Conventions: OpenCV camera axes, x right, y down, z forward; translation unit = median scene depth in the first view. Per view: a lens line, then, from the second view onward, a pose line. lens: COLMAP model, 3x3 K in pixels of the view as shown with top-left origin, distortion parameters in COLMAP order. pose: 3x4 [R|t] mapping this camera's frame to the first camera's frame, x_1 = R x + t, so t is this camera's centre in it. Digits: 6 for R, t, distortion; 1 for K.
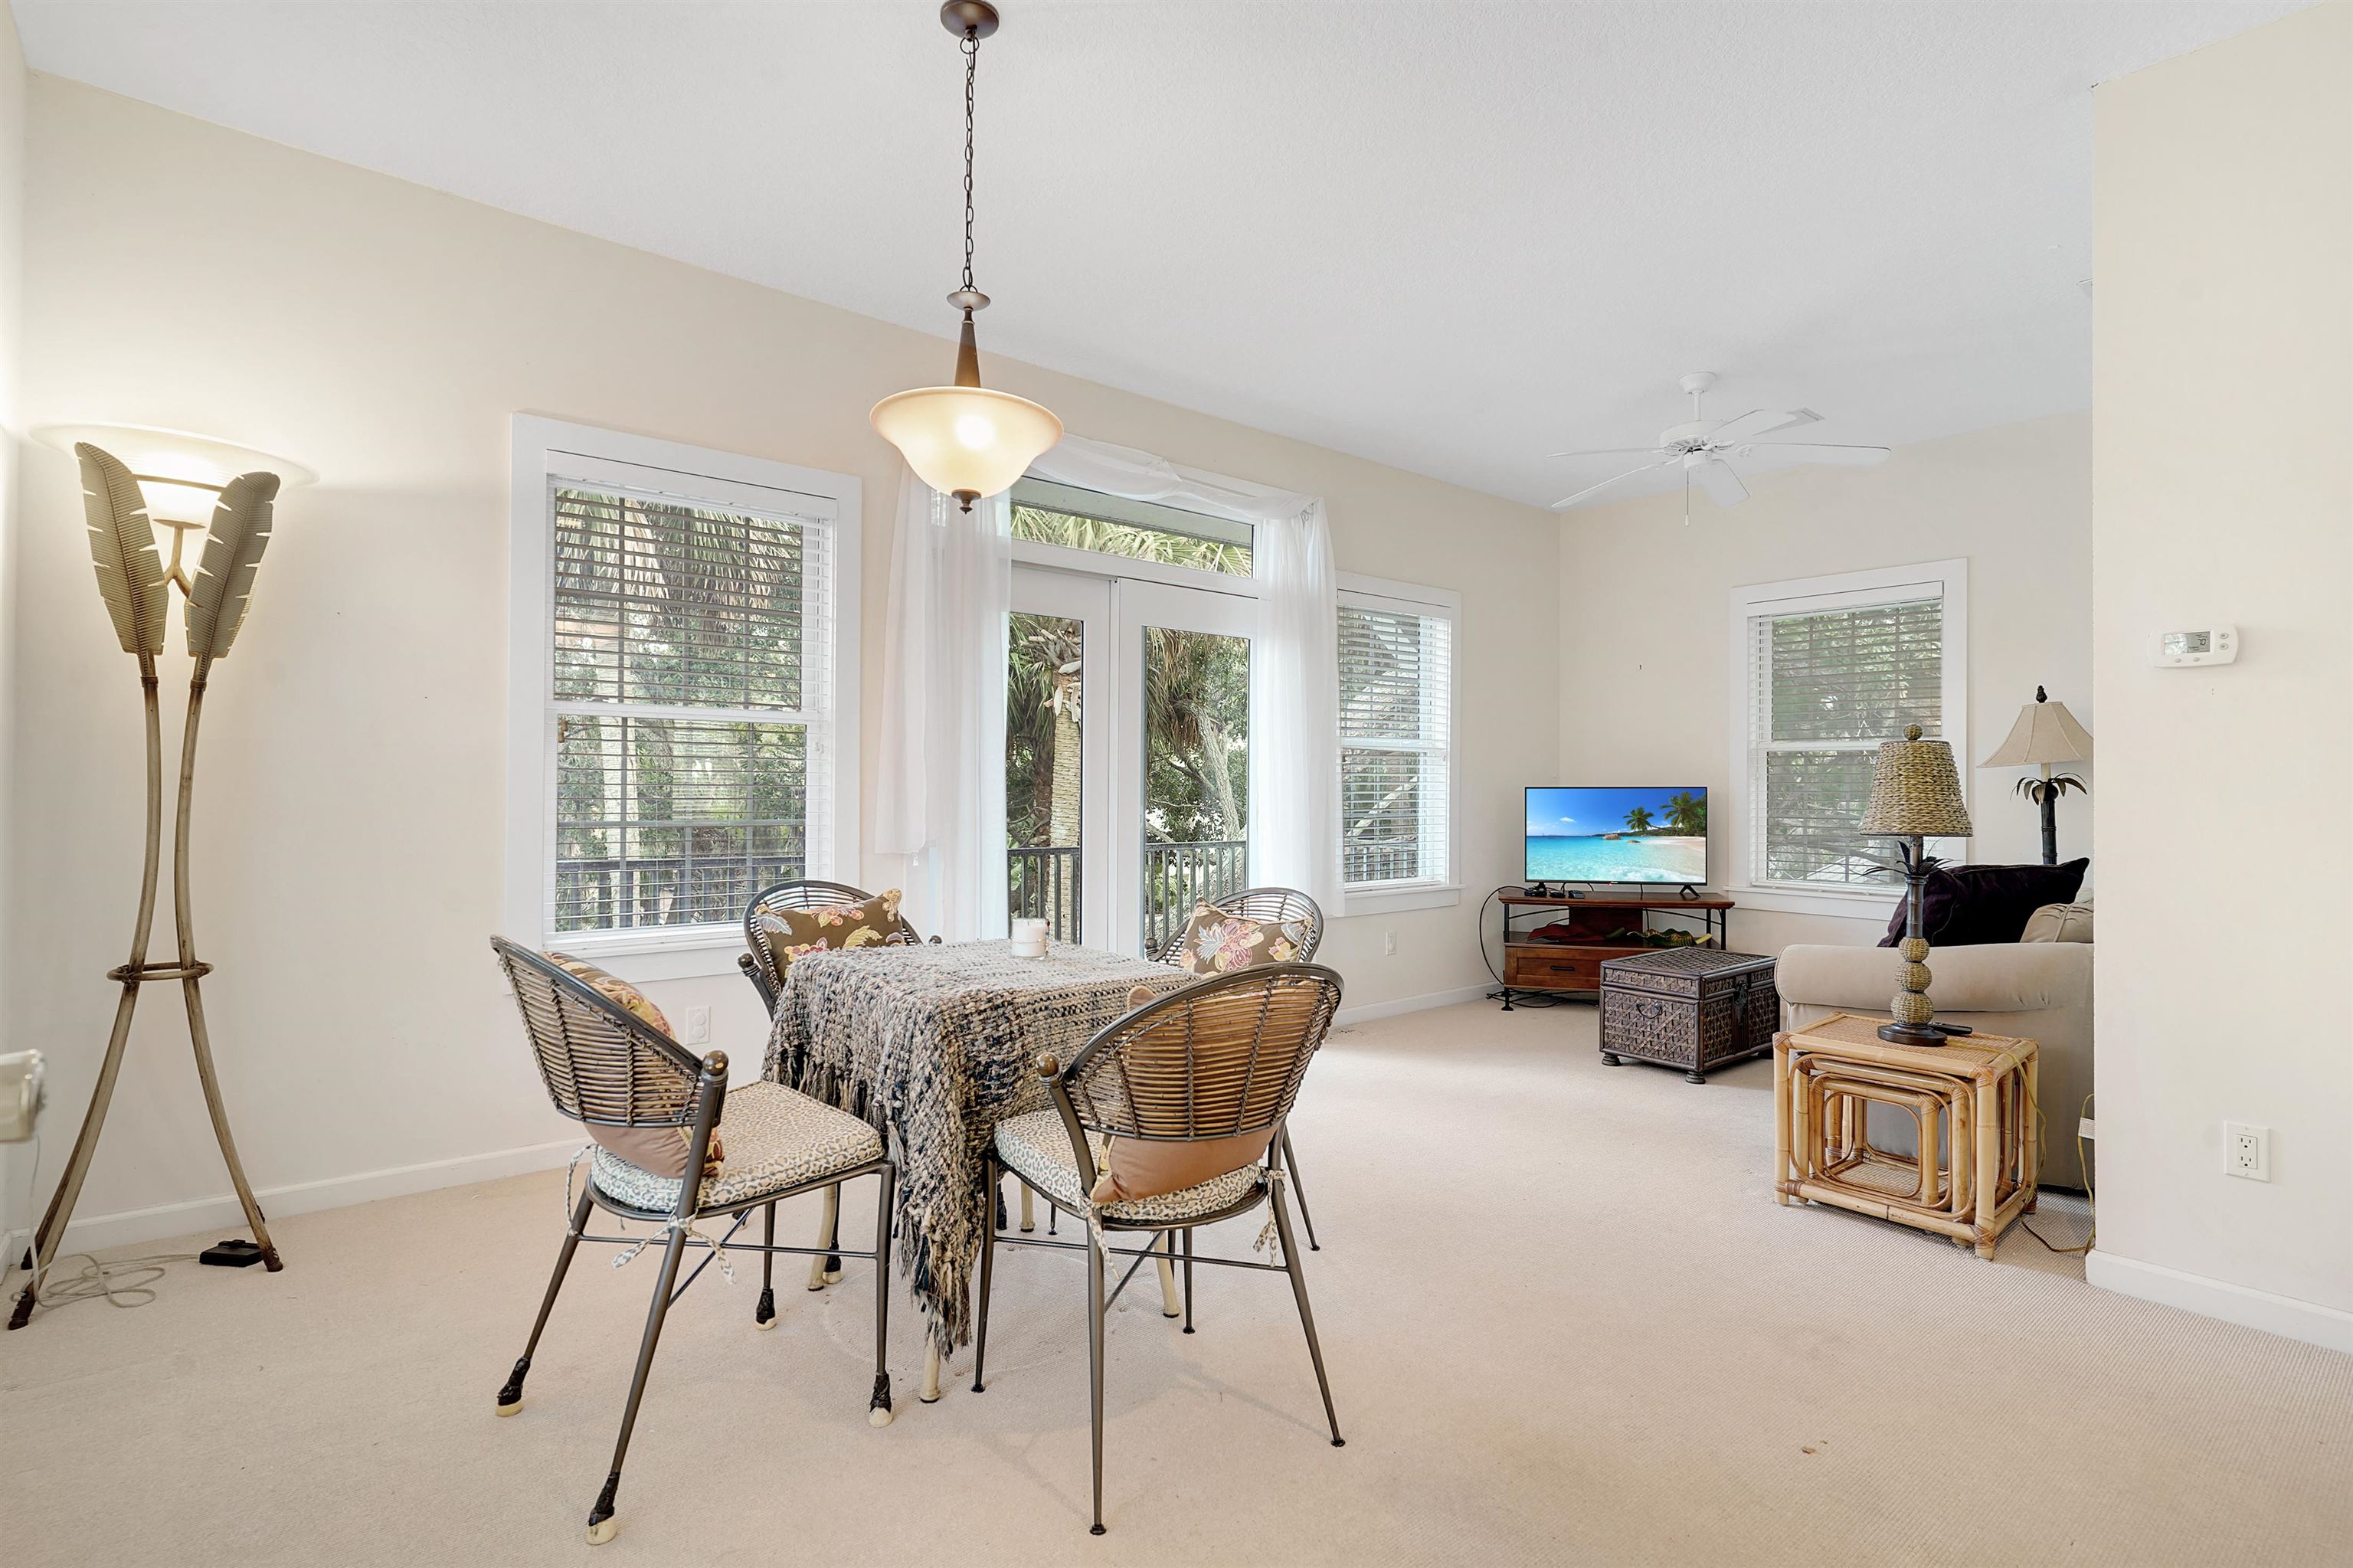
lens RADIAL K [[1144.8, 0, 1175.3], [0, 1144.8, 780.2], [0, 0, 1]] dist [0.001330, 0.001480]
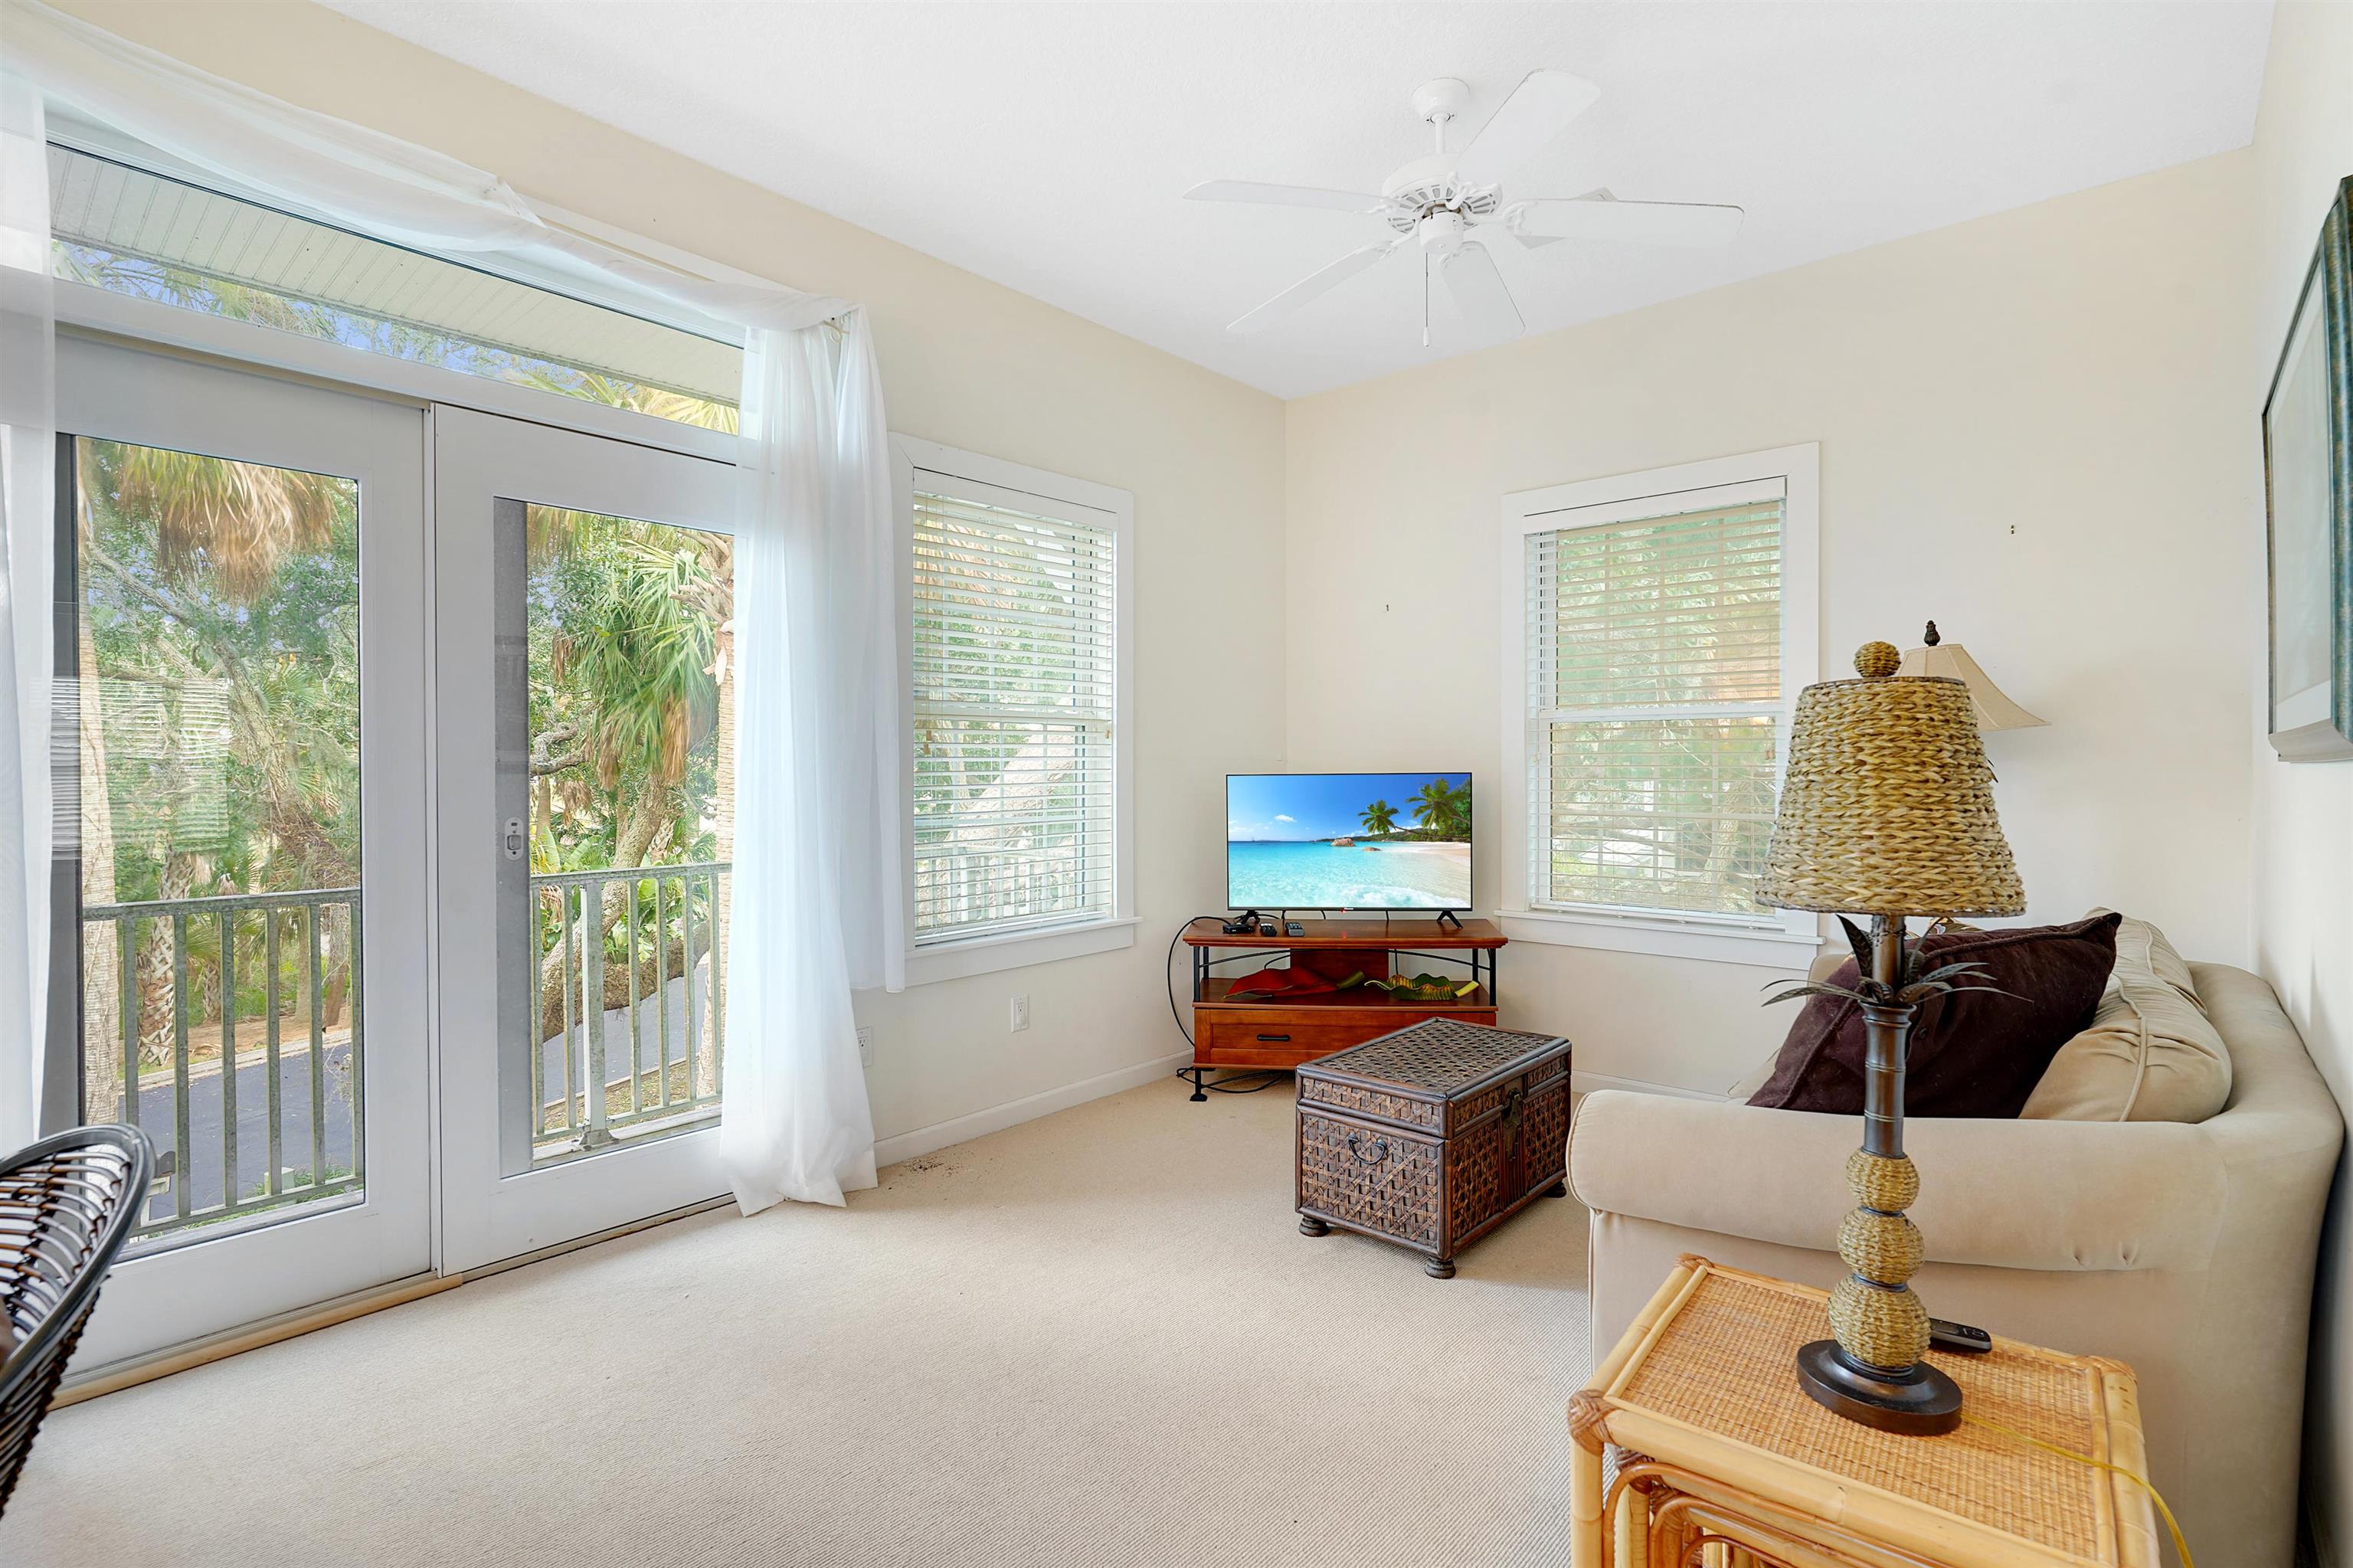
lens RADIAL K [[1144.8, 0, 1172.7], [0, 1144.8, 791.9], [0, 0, 1]] dist [0.001330, 0.001480]
pose [[0.987592, -0.018809, 0.155909, 0.175344], [0.014076, 0.999408, 0.031404, -0.005303], [-0.156407, -0.028820, 0.987272, 0.338665]]
